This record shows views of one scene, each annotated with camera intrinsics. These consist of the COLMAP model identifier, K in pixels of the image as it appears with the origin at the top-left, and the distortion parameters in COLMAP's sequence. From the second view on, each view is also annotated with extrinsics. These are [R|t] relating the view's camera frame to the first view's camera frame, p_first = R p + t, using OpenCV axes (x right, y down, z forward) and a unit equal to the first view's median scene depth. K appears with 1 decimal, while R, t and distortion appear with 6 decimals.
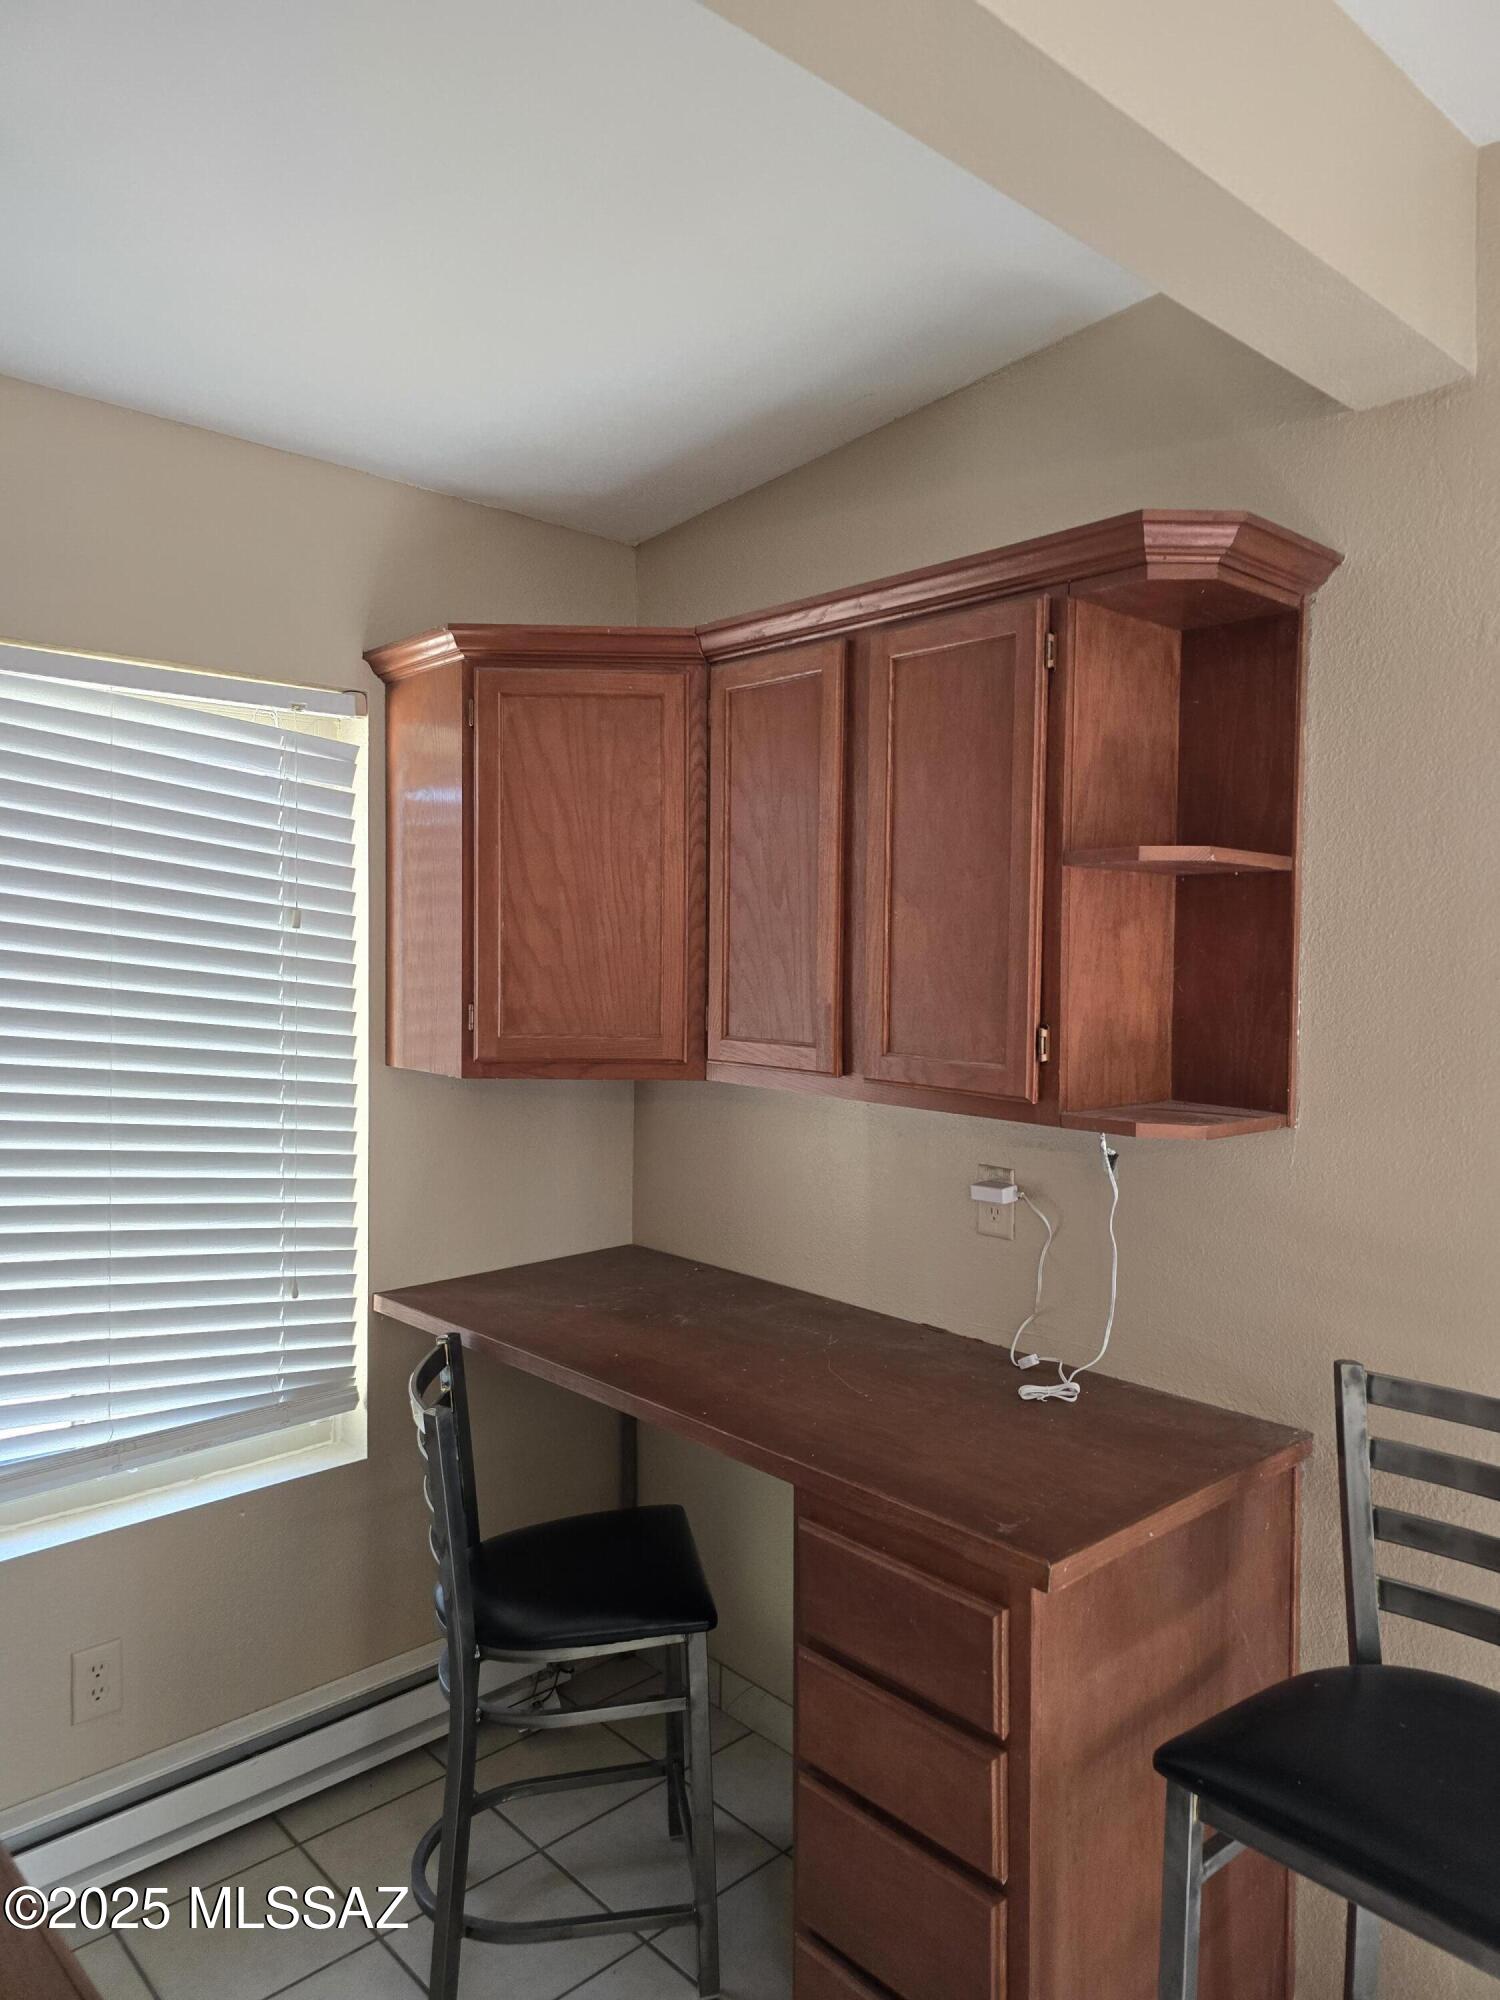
lens RADIAL K [[1340.4, 0, 750.0], [0, 1340.4, 1000.0], [0, 0, 1]] dist [0.051590, -0.066669]
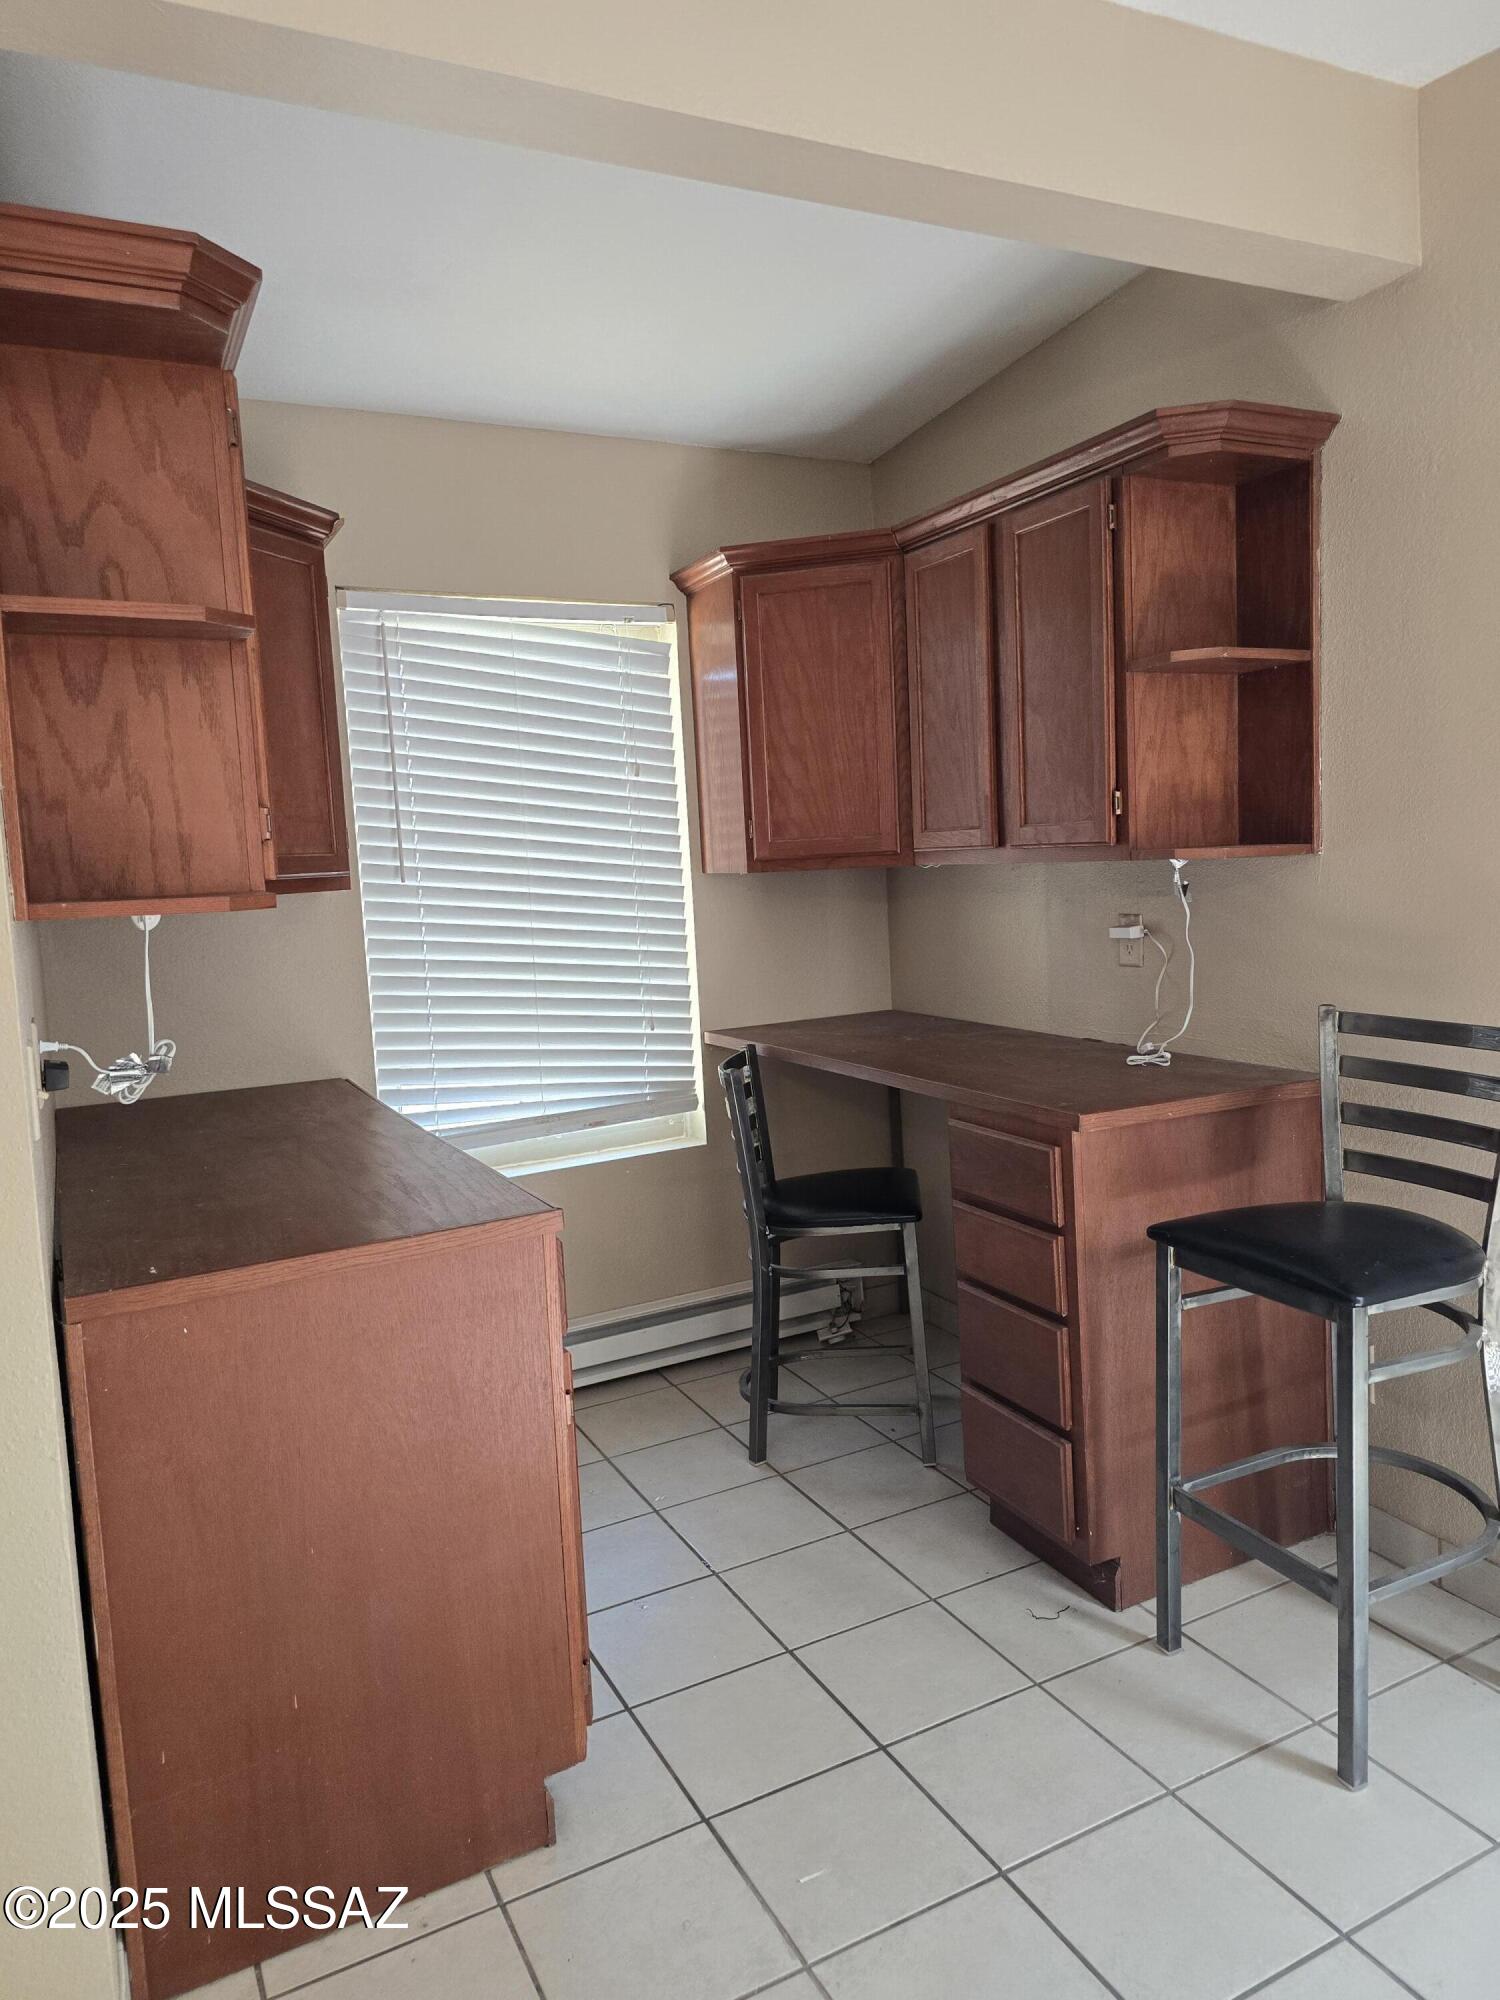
lens RADIAL K [[1323.9, 0, 754.1], [0, 1323.9, 1048.9], [0, 0, 1]] dist [0.162647, -0.263257]
pose [[0.961439, -0.018744, -0.274379, 0.192110], [0.048611, 0.993549, 0.102461, 0.105187], [0.270688, -0.111847, 0.956148, -0.417066]]
